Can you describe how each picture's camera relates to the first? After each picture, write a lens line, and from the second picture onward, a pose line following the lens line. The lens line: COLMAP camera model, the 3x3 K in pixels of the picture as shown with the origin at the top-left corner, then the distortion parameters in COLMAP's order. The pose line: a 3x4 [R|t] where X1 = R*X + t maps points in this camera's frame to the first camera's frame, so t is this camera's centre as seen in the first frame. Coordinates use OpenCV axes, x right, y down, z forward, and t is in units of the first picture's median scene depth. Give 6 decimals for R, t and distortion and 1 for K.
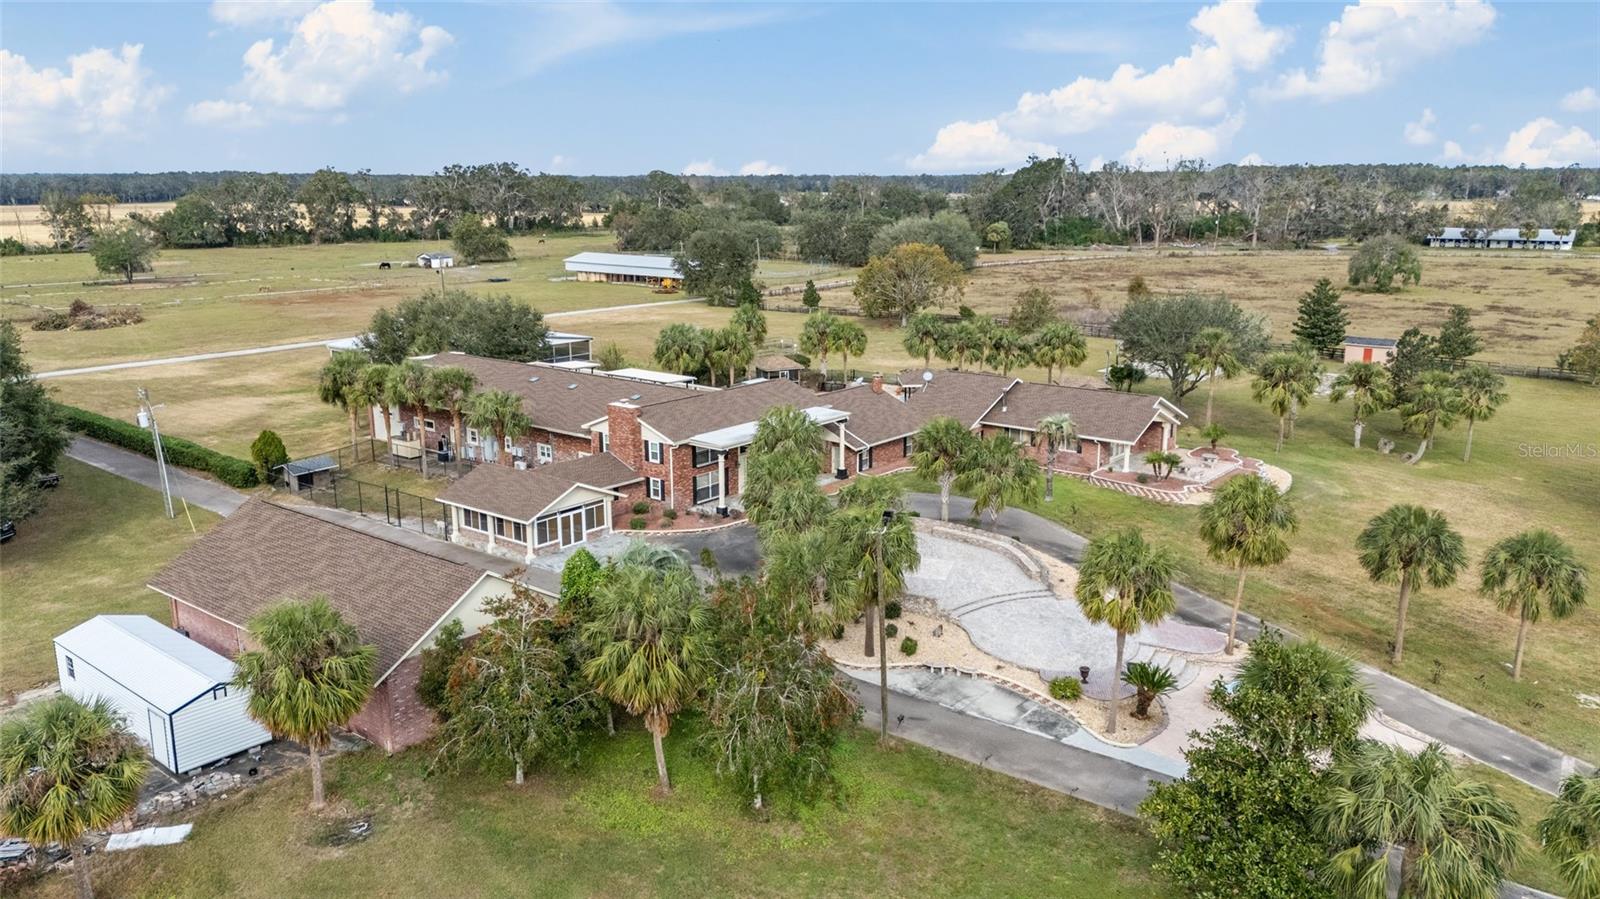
lens RADIAL K [[1187.4, 0, 806.5], [0, 1187.4, 450.2], [0, 0, 1]] dist [0.081018, -0.087928]
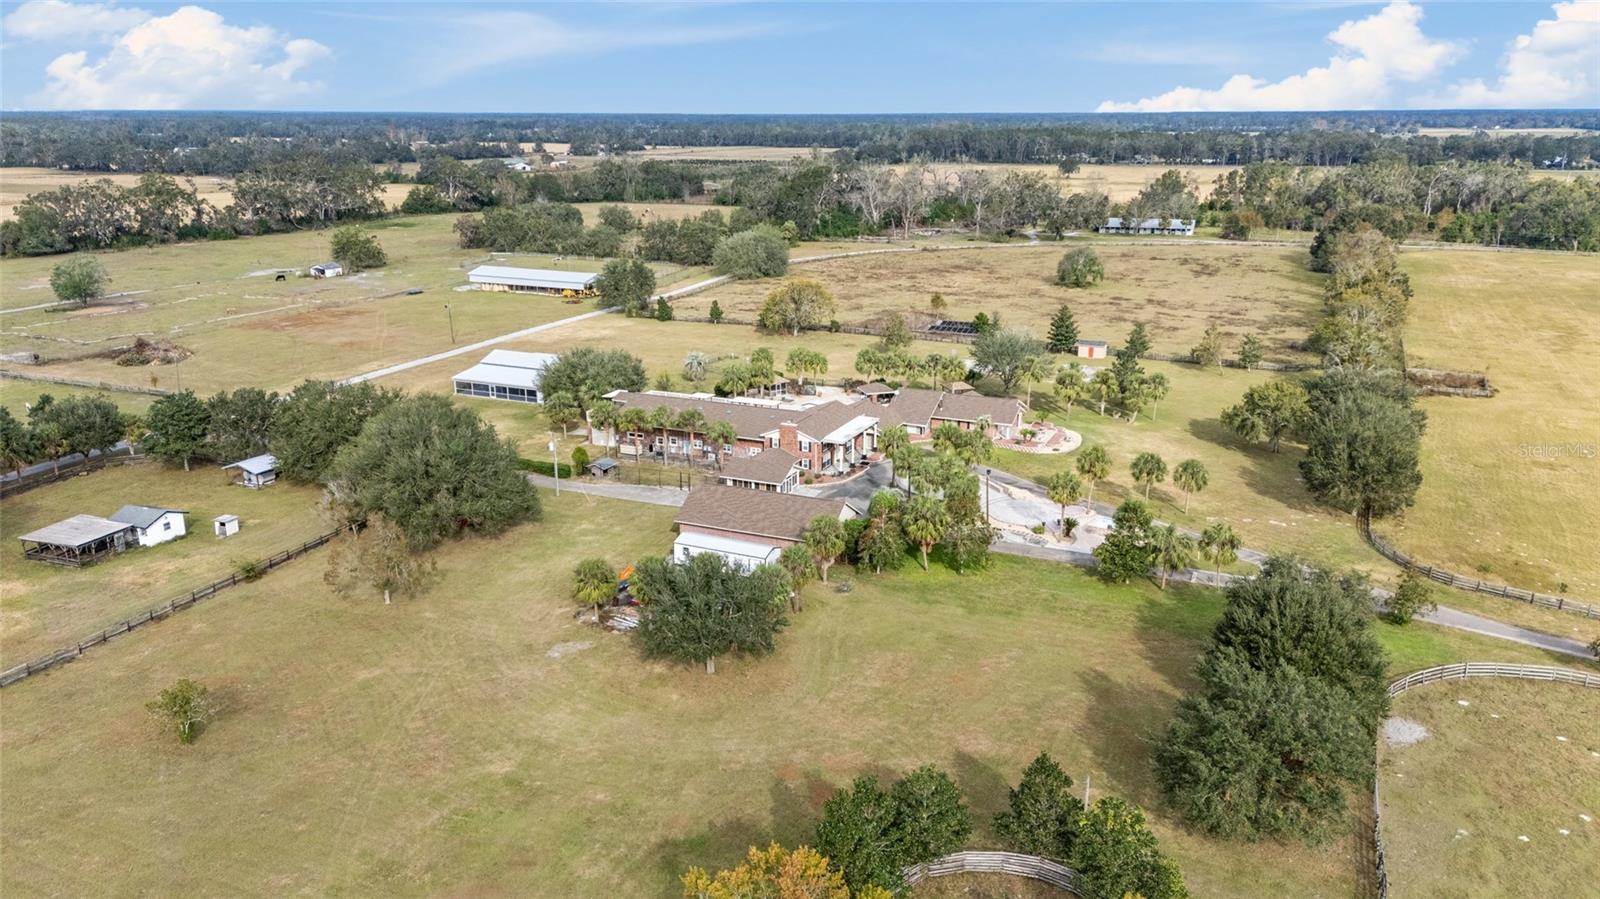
lens RADIAL K [[1187.4, 0, 806.5], [0, 1187.4, 450.2], [0, 0, 1]] dist [0.081018, -0.087928]
pose [[0.967596, -0.066842, 0.243494, -0.269251], [0.054220, 0.996832, 0.058183, -0.047521], [-0.246612, -0.043096, 0.968156, -0.422563]]
